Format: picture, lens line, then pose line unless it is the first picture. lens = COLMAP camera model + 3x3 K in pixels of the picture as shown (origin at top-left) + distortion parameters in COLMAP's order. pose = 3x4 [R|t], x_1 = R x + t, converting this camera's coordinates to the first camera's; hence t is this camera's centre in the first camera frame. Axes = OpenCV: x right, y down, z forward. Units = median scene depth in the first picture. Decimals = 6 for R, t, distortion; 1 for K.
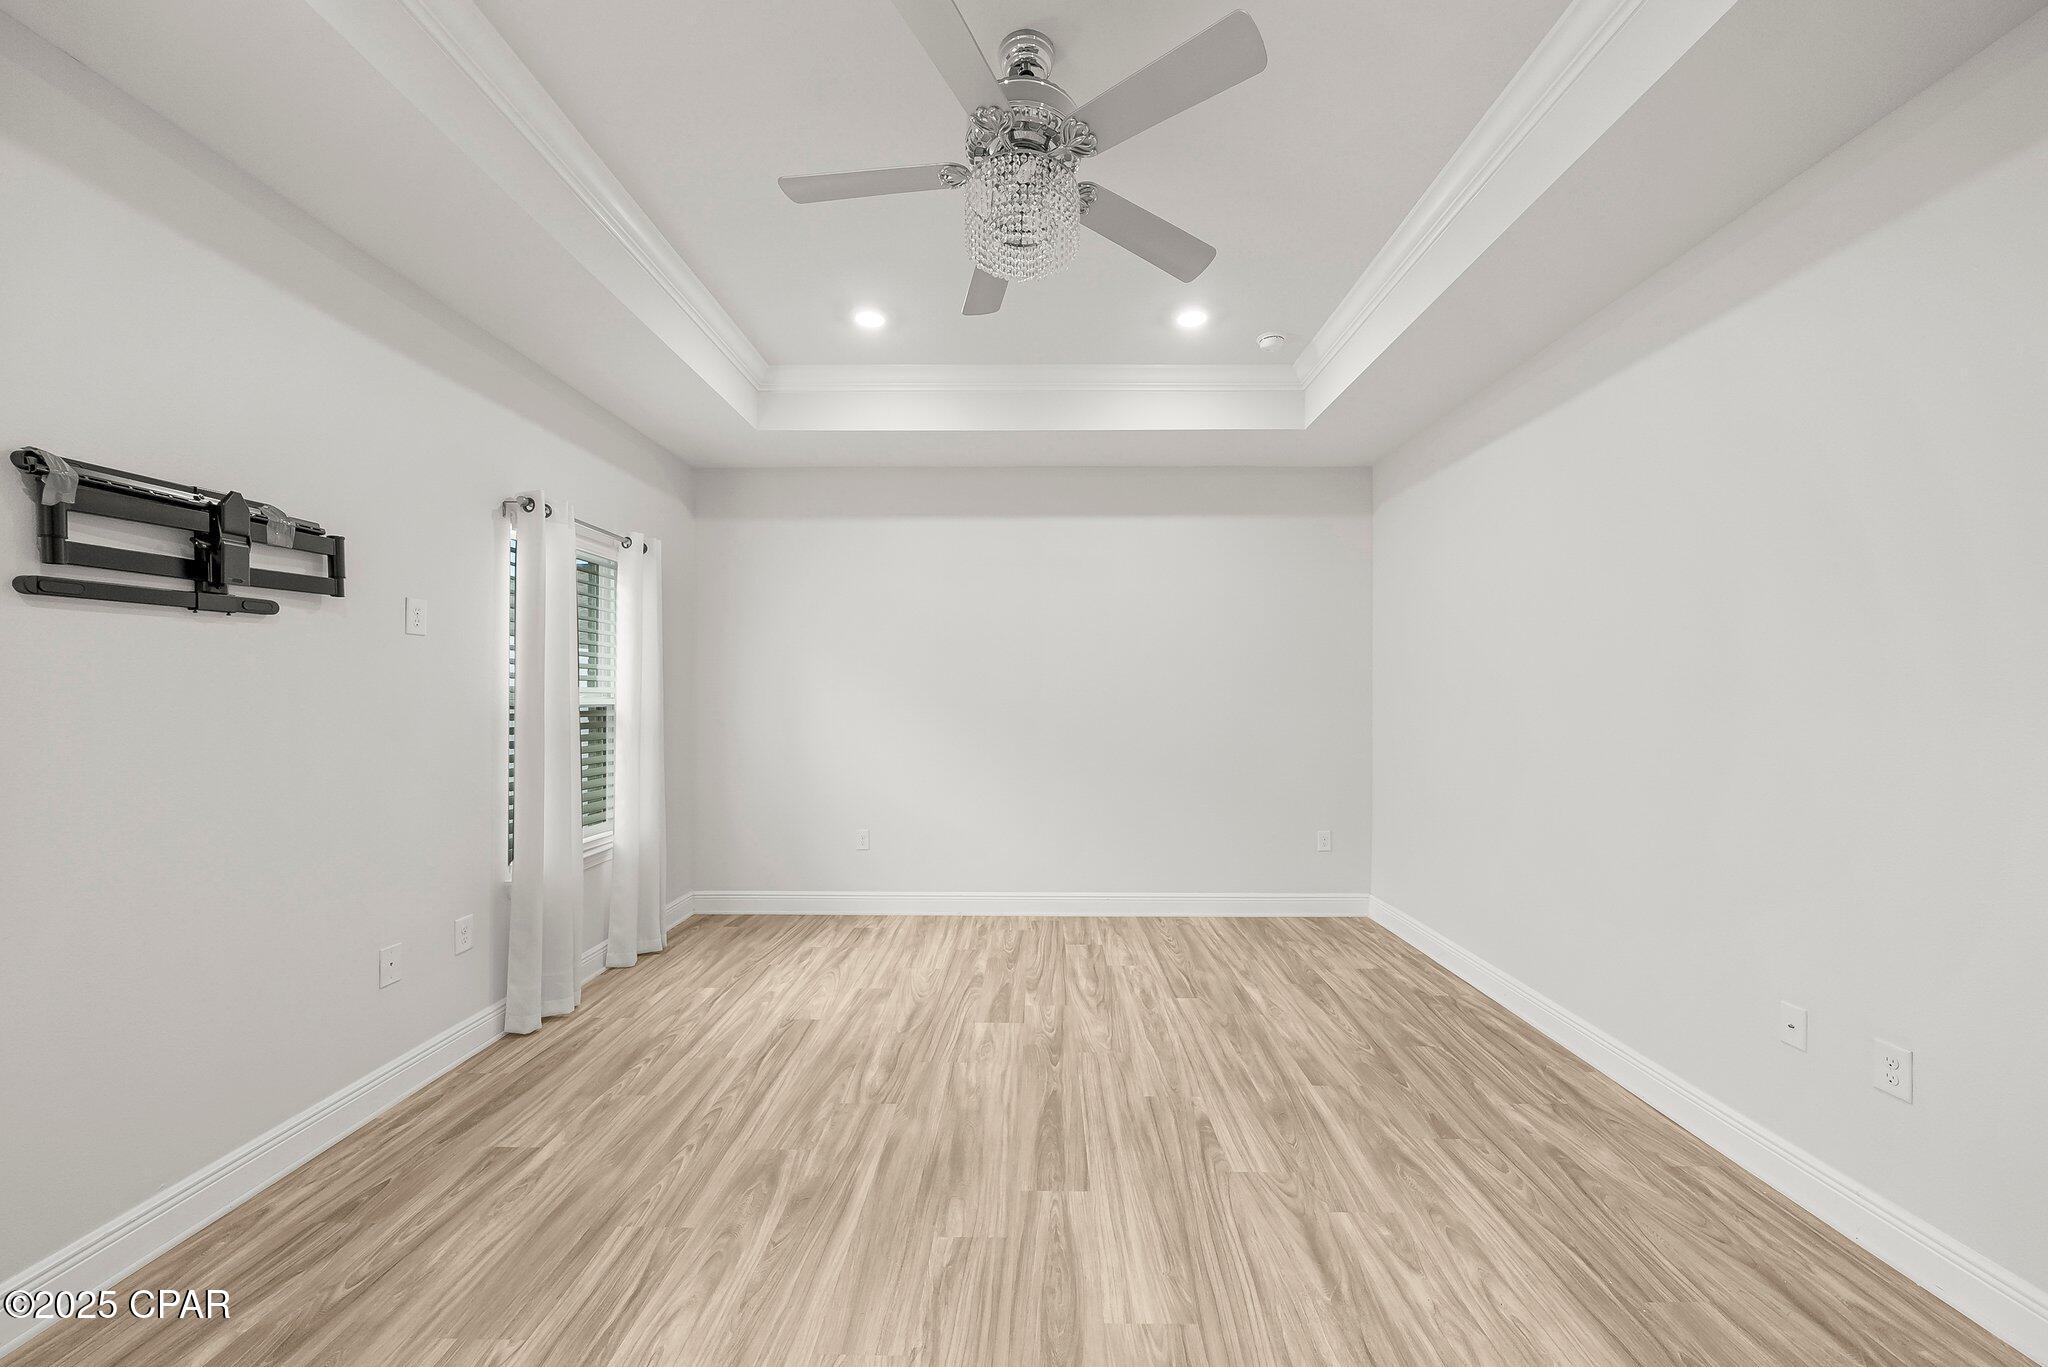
lens RADIAL K [[750.4, 0, 1023.1], [0, 750.4, 698.9], [0, 0, 1]] dist [-0.003836, -0.000248]
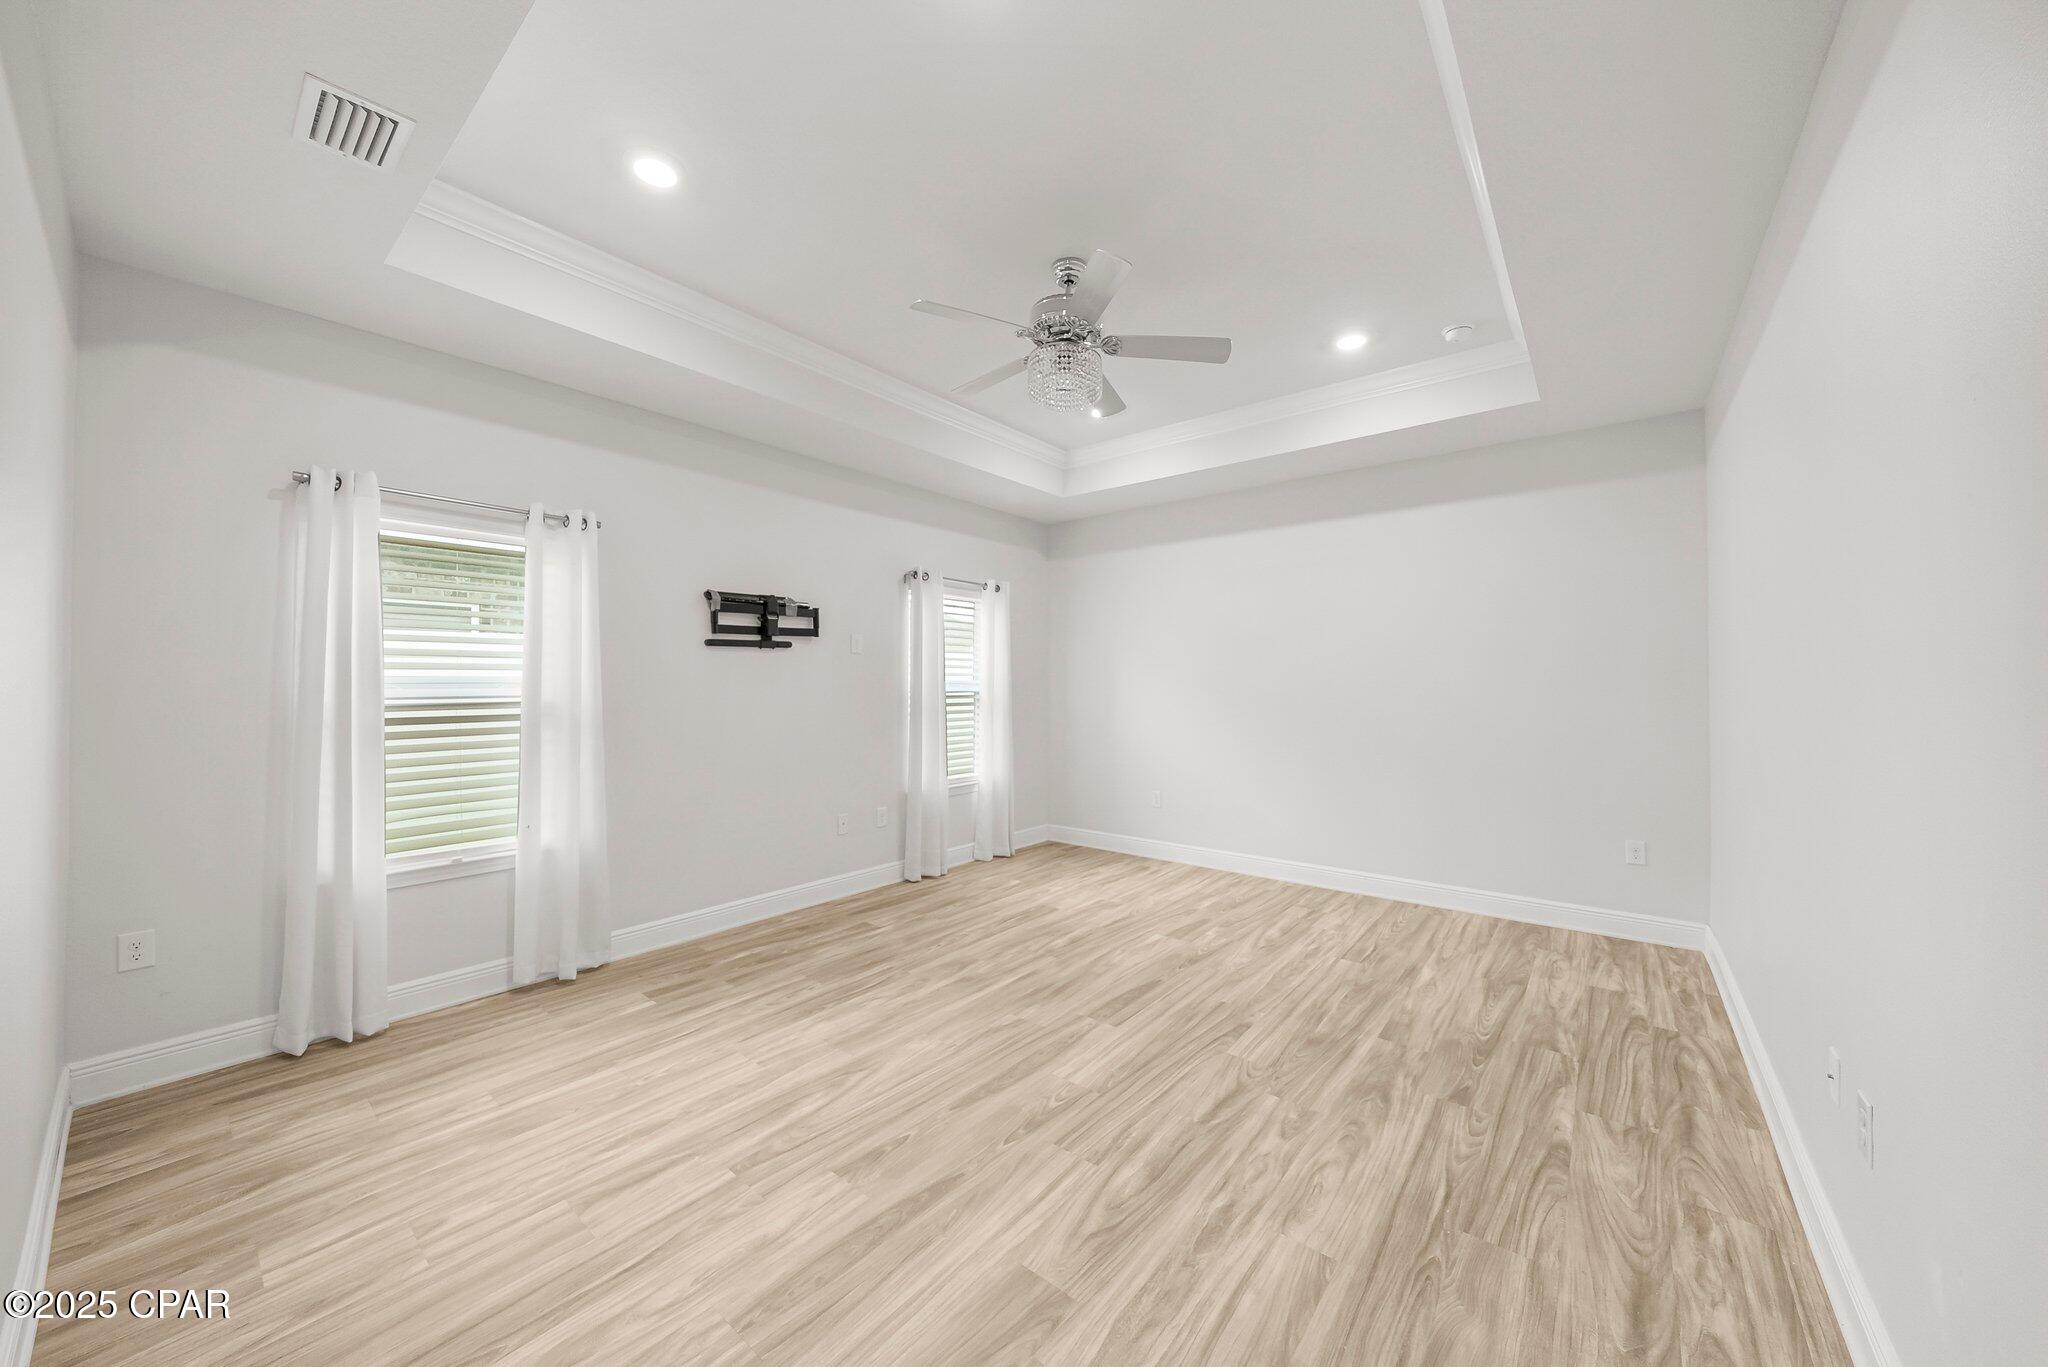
lens RADIAL K [[715.8, 0, 1016.4], [0, 715.8, 690.1], [0, 0, 1]] dist [-0.001128, -0.000185]
pose [[0.779154, 0.002763, -0.626826, 0.673221], [-0.002220, 0.999996, 0.001648, 0.003215], [0.626828, 0.000108, 0.779157, -0.166439]]
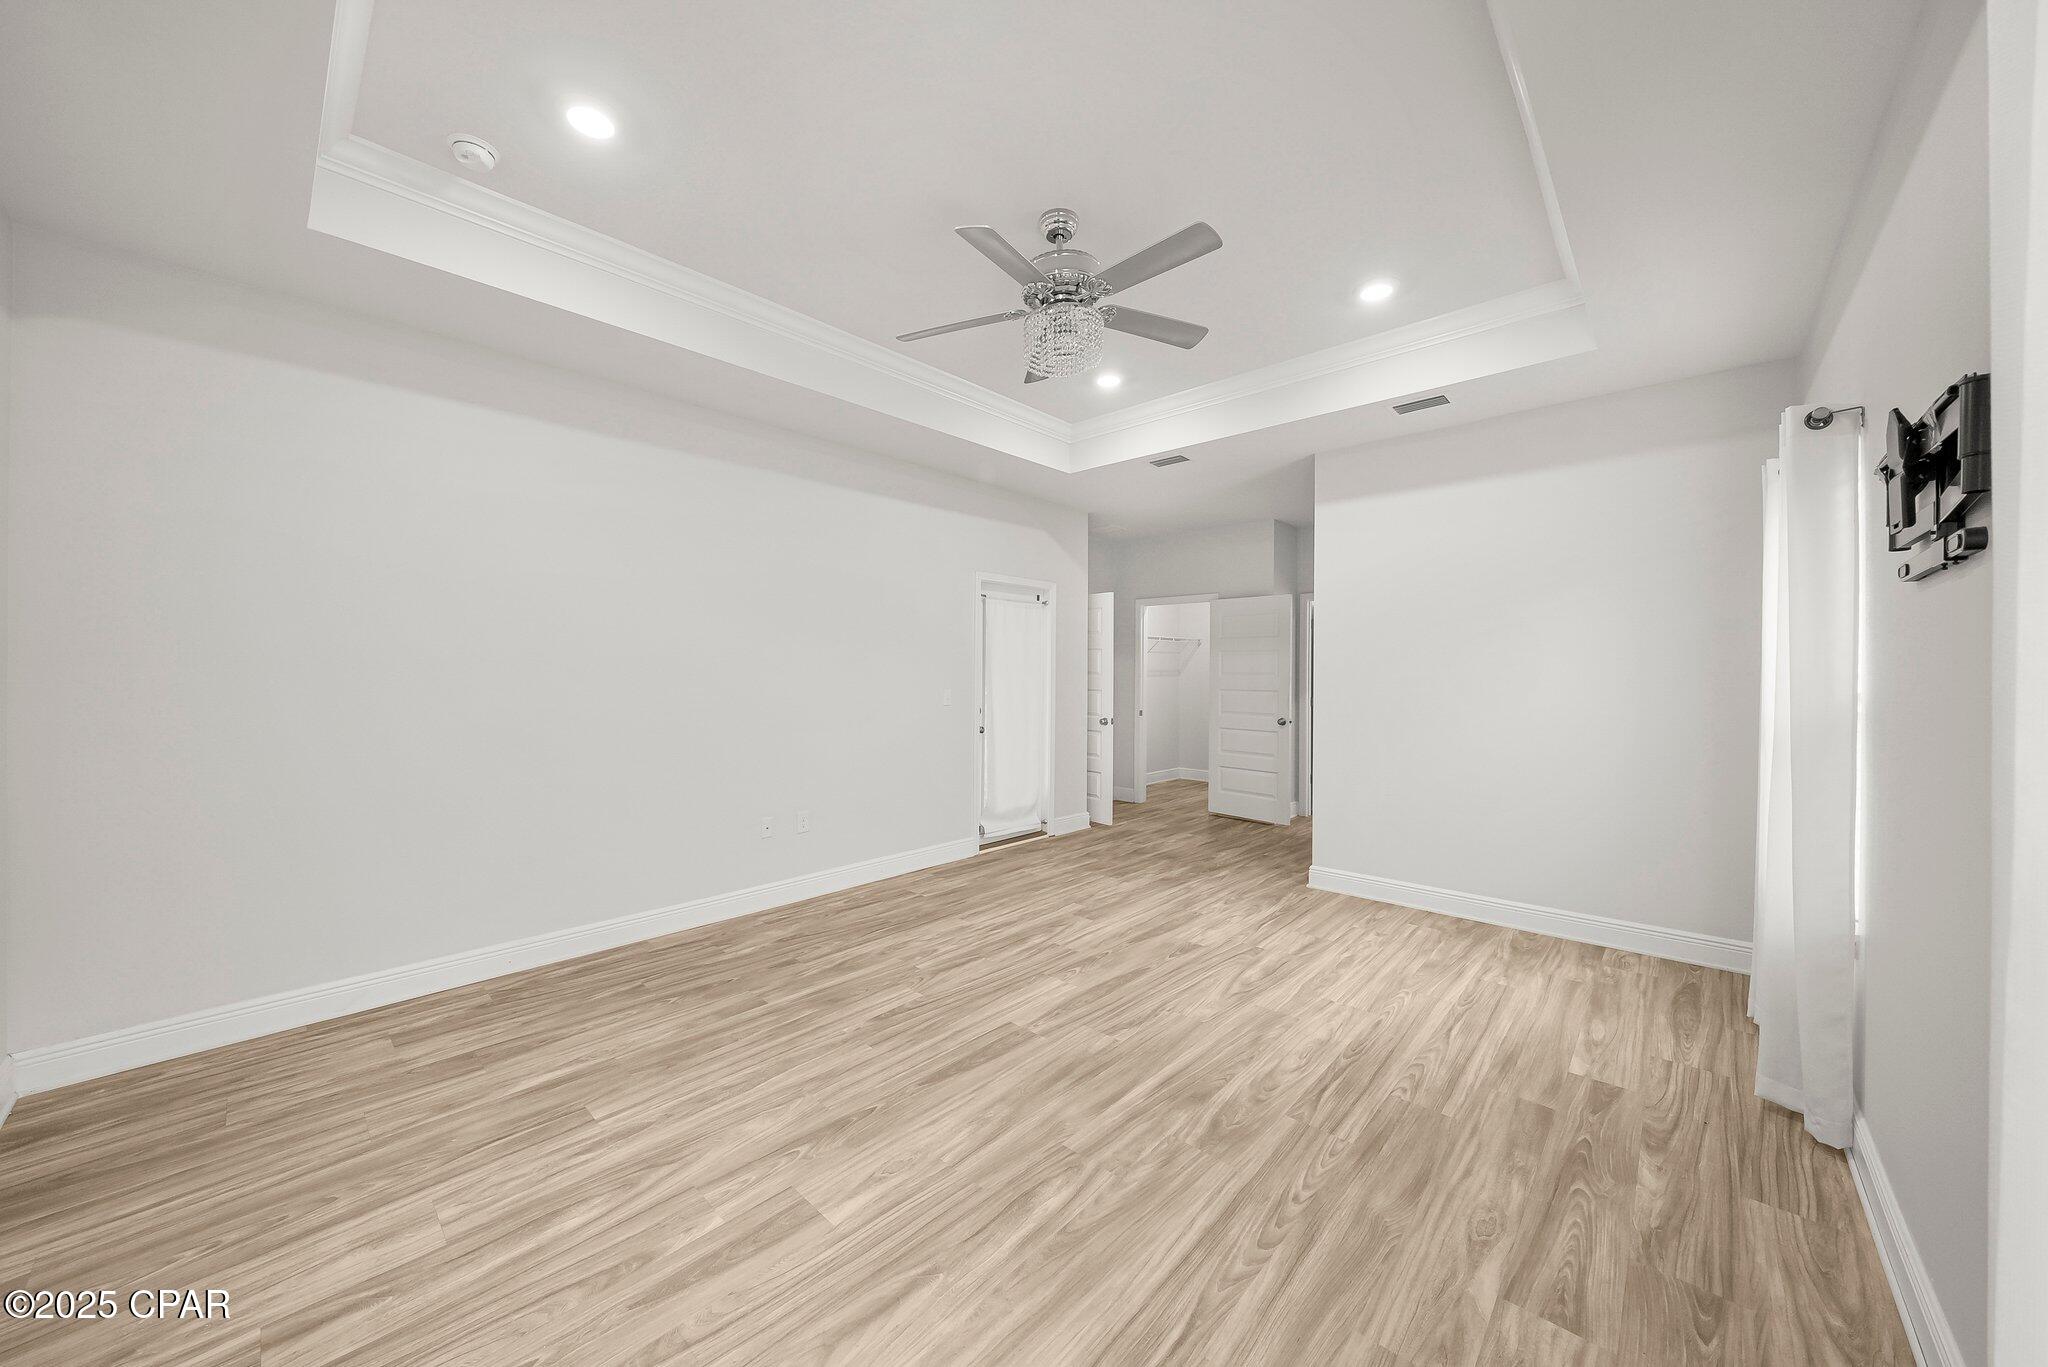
lens RADIAL K [[715.8, 0, 1016.4], [0, 715.8, 690.1], [0, 0, 1]] dist [-0.001128, -0.000185]
pose [[-0.743329, -0.023279, 0.668520, -0.681100], [-0.002831, 0.999495, 0.031656, -0.011017], [-0.668920, 0.021638, -0.743020, 1.664974]]
